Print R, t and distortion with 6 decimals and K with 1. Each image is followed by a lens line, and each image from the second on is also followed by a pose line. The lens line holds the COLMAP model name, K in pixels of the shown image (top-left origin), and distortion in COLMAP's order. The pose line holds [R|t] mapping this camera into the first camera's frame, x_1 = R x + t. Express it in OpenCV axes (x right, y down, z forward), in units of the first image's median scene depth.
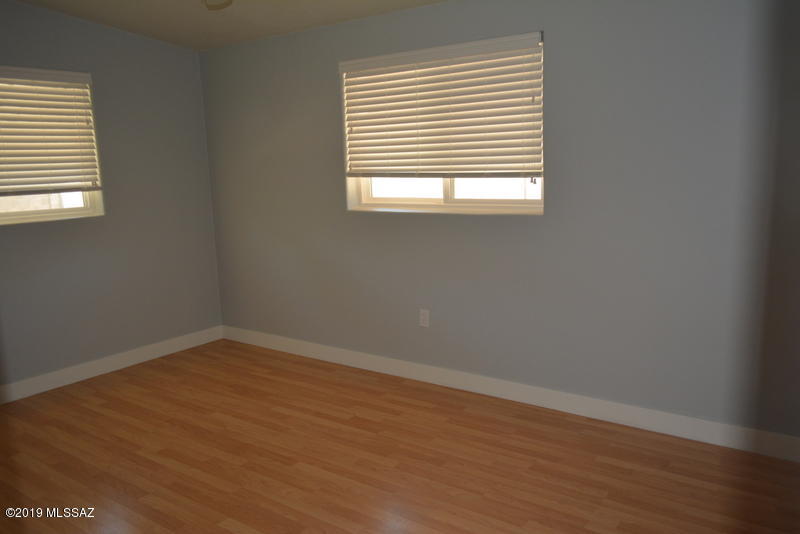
lens RADIAL K [[627.3, 0, 401.3], [0, 627.3, 265.4], [0, 0, 1]] dist [-0.013796, 0.020060]
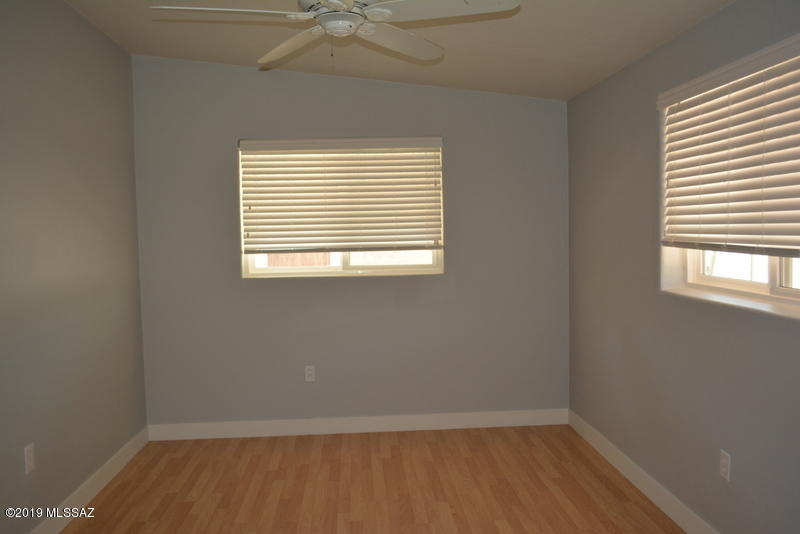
lens RADIAL K [[663.7, 0, 398.9], [0, 663.7, 269.8], [0, 0, 1]] dist [-0.008119, 0.003236]
pose [[0.646353, 0.066929, -0.760097, 0.302548], [-0.128477, 0.991470, -0.021949, -0.055332], [0.752144, 0.111842, 0.649438, 0.256785]]
